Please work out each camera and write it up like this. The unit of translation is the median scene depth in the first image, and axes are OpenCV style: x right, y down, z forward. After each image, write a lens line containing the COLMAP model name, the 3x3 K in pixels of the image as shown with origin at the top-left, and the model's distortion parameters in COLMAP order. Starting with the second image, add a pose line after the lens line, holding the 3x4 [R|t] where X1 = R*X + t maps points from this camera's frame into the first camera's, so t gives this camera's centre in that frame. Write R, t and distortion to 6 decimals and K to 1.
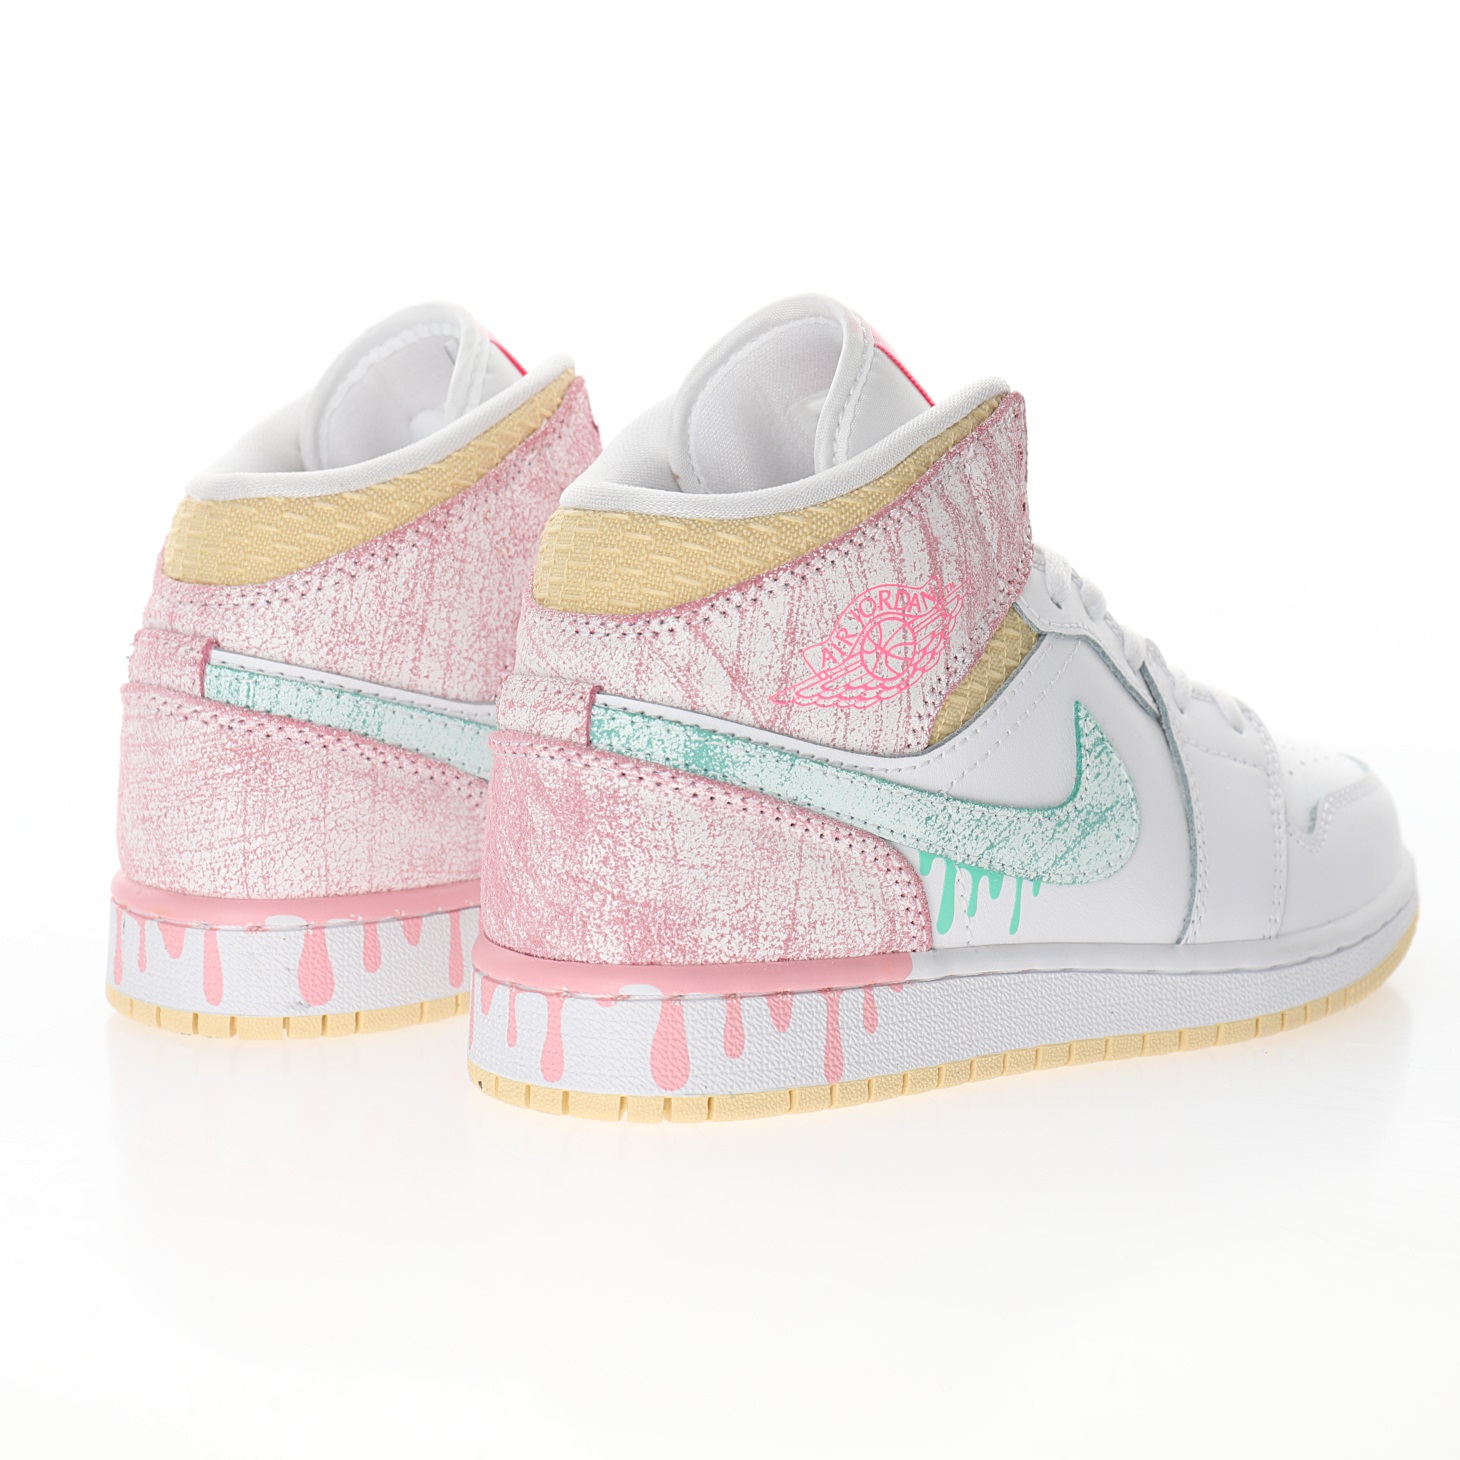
lens RADIAL K [[2860.2, 0, 730.0], [0, 2860.2, 730.0], [0, 0, 1]] dist [-0.101861, -0.114594]
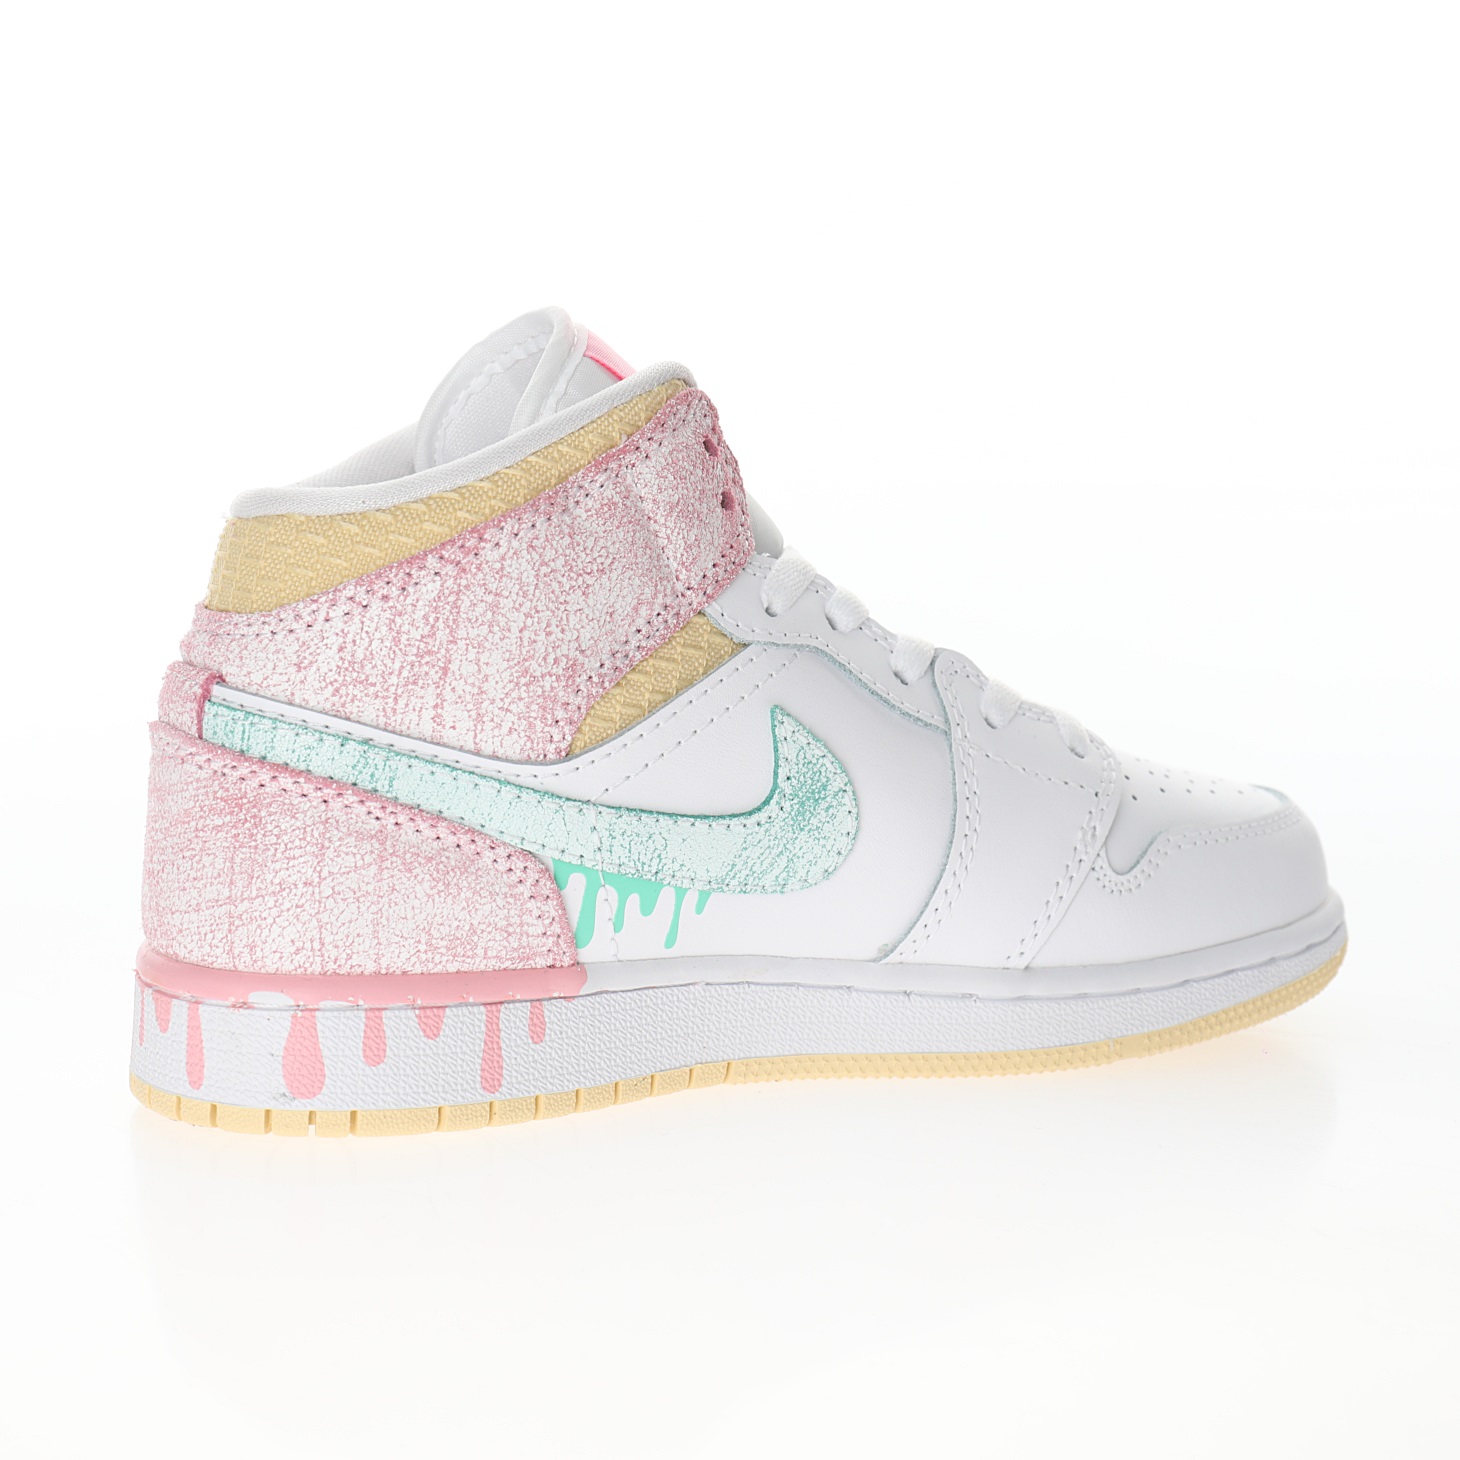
lens RADIAL K [[2860.2, 0, 730.0], [0, 2860.2, 730.0], [0, 0, 1]] dist [-0.101861, -0.114594]
pose [[0.952312, 0.042593, -0.302139, 0.236045], [-0.055855, 0.997812, -0.035387, 0.007983], [0.299971, 0.050576, 0.952607, 0.207431]]
